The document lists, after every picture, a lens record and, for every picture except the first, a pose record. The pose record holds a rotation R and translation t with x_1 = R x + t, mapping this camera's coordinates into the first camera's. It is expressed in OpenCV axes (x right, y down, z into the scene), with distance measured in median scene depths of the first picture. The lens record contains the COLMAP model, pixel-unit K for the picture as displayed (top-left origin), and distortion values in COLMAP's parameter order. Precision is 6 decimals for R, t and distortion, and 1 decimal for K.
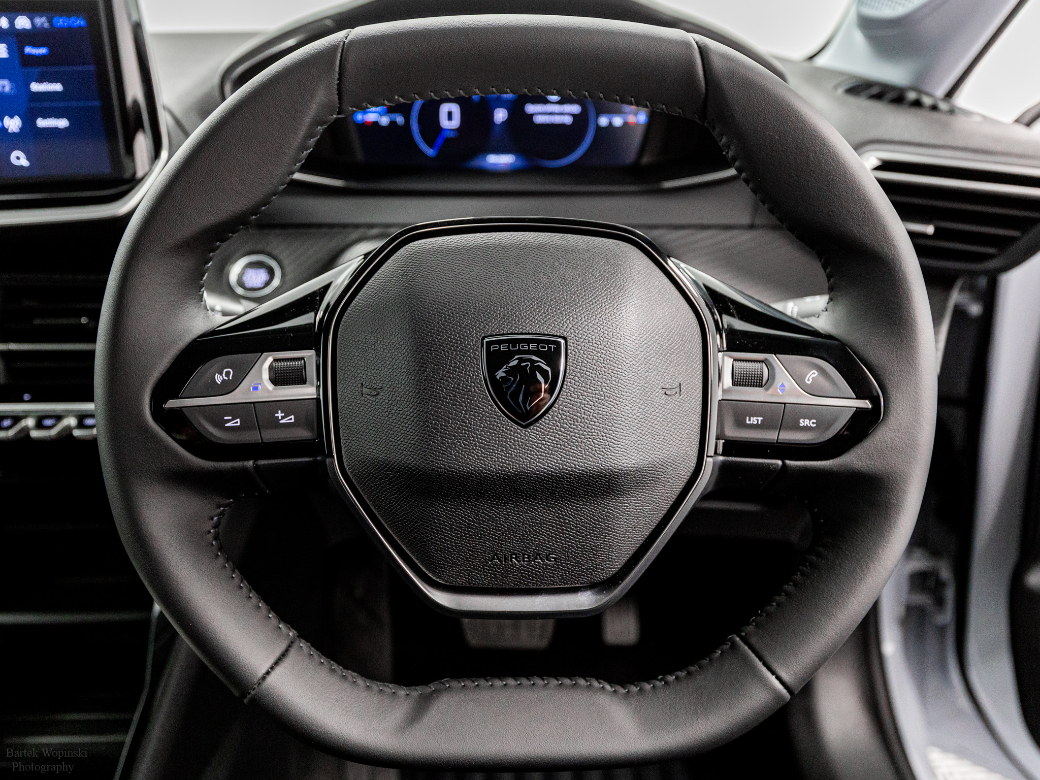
lens RADIAL K [[853.2, 0, 514.3], [0, 853.2, 385.3], [0, 0, 1]] dist [0.004430, -0.009590]
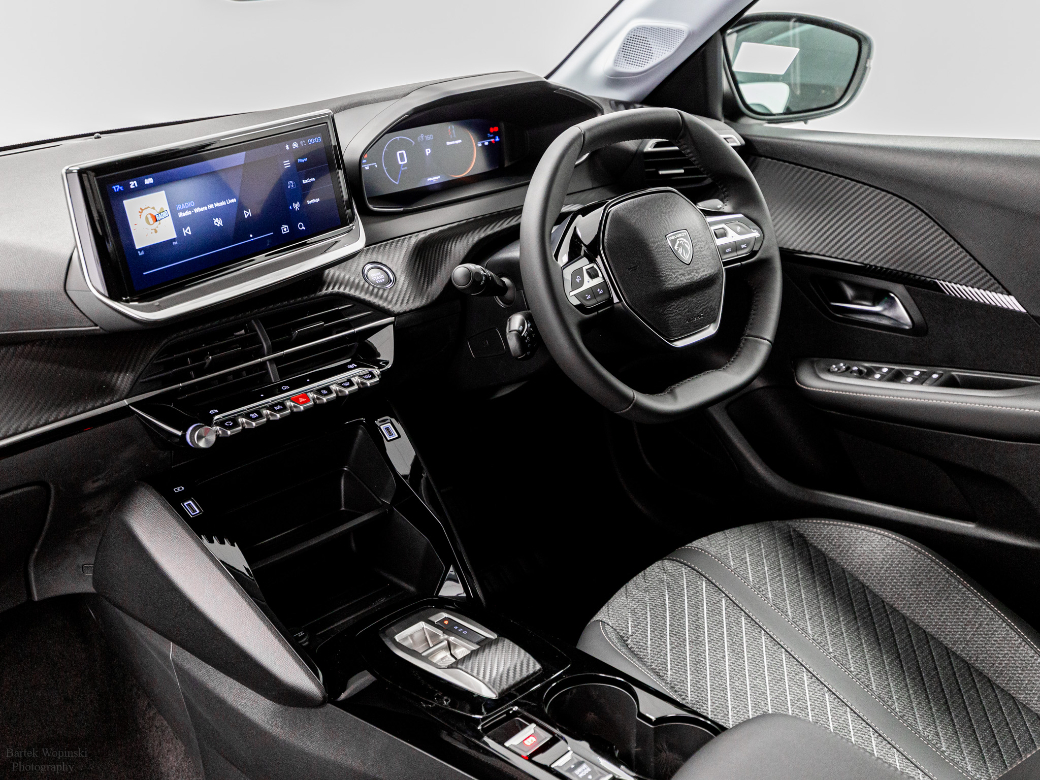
lens RADIAL K [[1130.4, 0, 521.0], [0, 1130.4, 394.1], [0, 0, 1]] dist [0.021719, 0.000000]
pose [[0.764504, -0.289378, 0.576016, -2.253357], [0.309143, 0.948701, 0.066304, 0.032589], [-0.565654, 0.127382, 0.814745, -1.341804]]
